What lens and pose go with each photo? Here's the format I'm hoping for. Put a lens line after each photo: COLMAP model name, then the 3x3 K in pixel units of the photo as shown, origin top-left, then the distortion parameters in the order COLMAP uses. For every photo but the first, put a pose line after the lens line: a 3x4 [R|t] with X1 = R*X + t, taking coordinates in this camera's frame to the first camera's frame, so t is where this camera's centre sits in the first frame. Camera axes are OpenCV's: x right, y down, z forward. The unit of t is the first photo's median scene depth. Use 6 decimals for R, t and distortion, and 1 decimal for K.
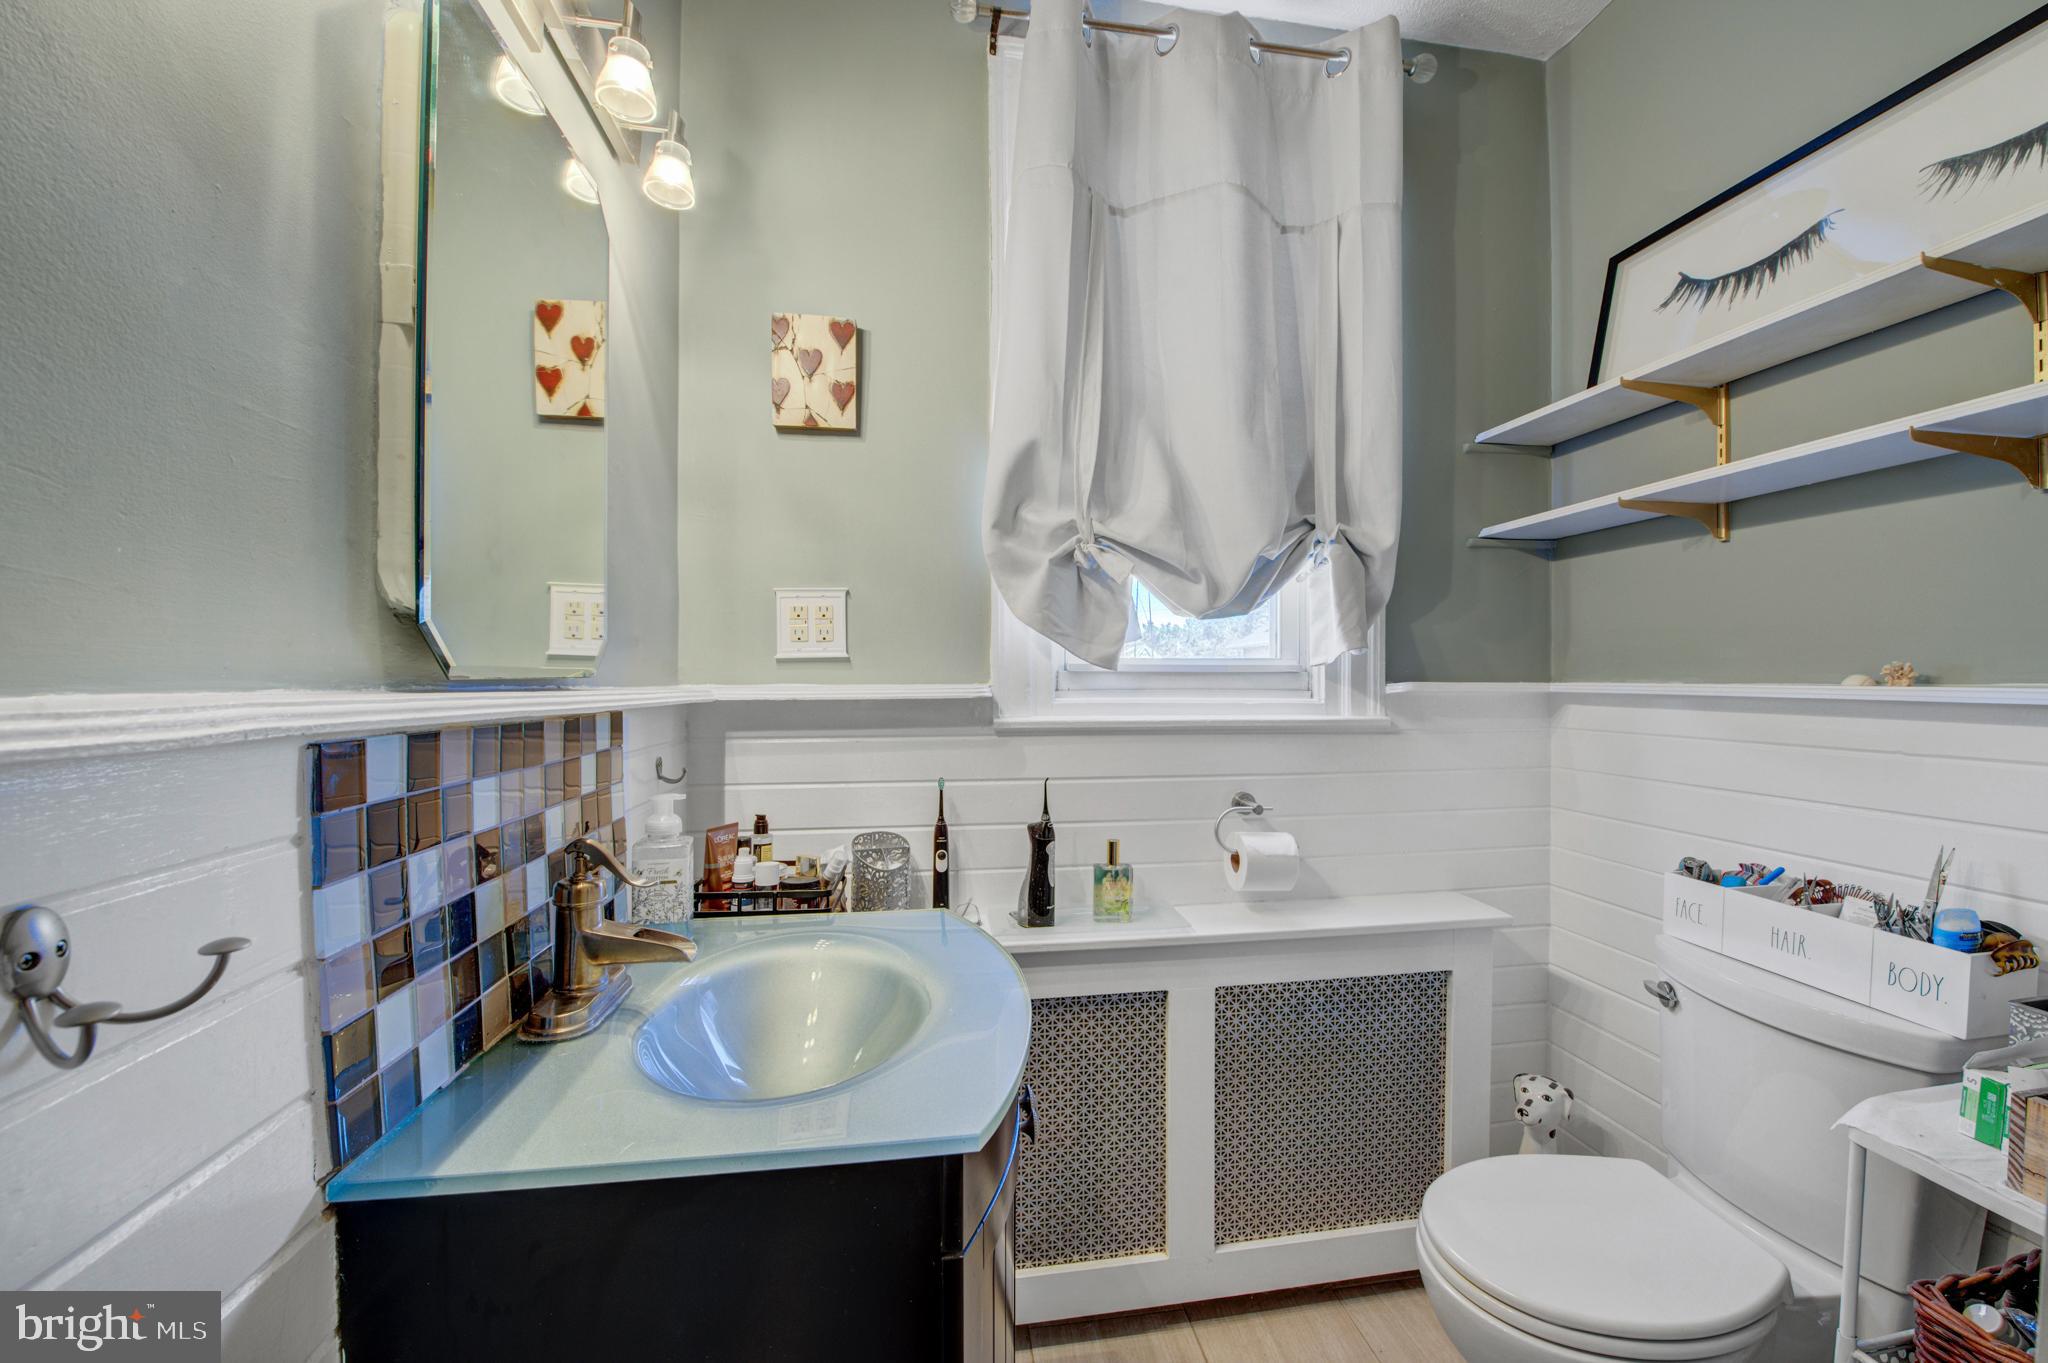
lens RADIAL K [[803.3, 0, 1032.7], [0, 803.3, 687.9], [0, 0, 1]] dist [-0.024860, -0.000419]
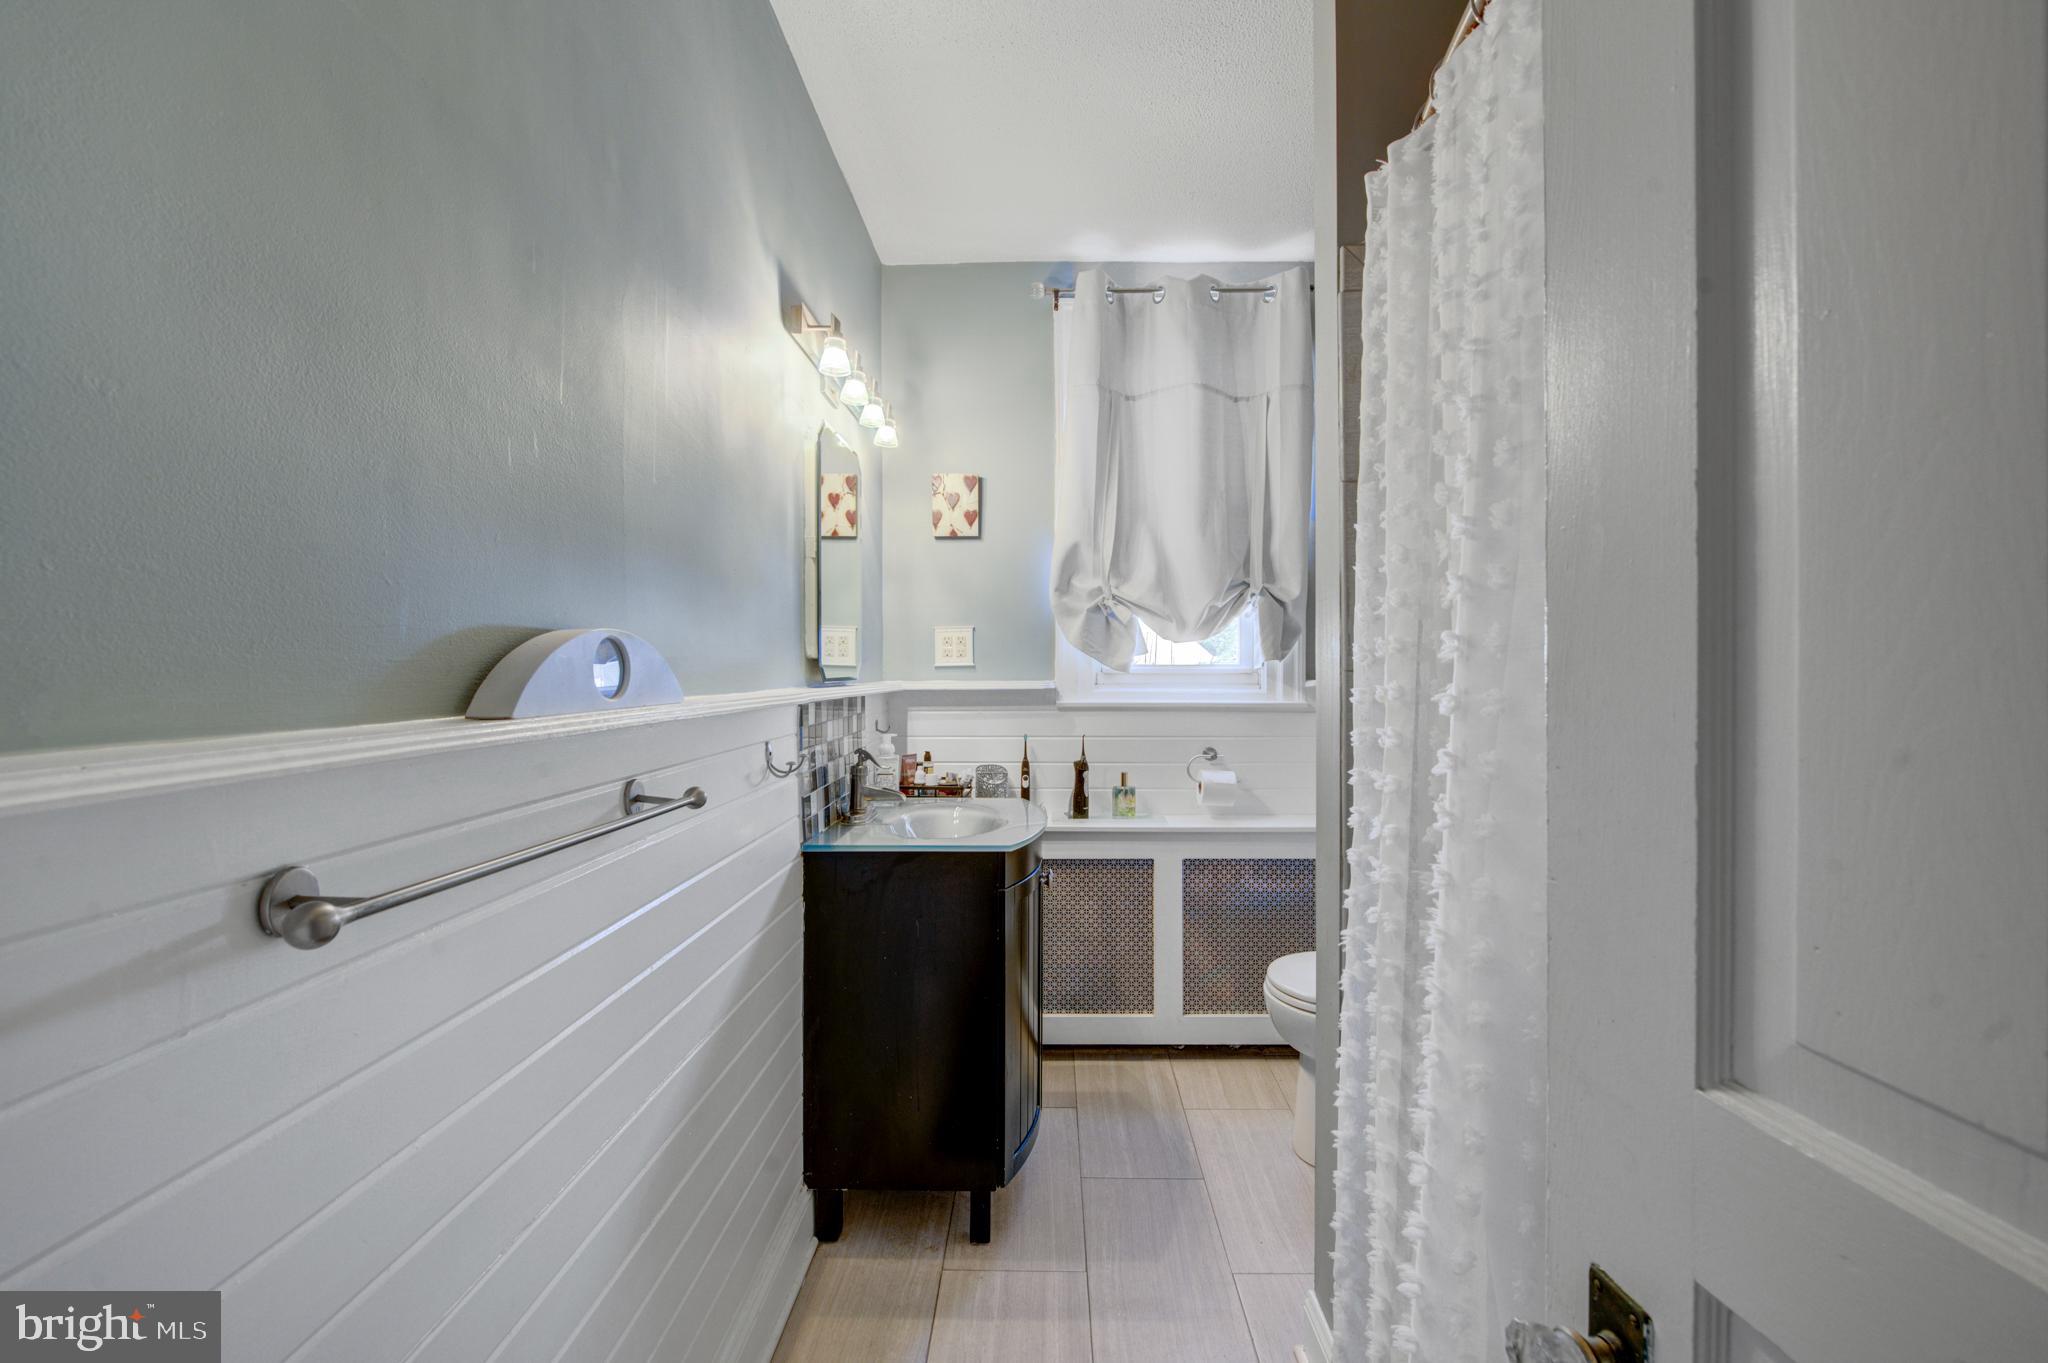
lens RADIAL K [[803.3, 0, 1023.1], [0, 803.3, 675.6], [0, 0, 1]] dist [-0.024860, -0.000419]
pose [[0.983244, 0.001259, -0.182289, 0.201327], [-0.000938, 0.999998, 0.001846, -0.019393], [0.182291, -0.001644, 0.983243, -0.729932]]
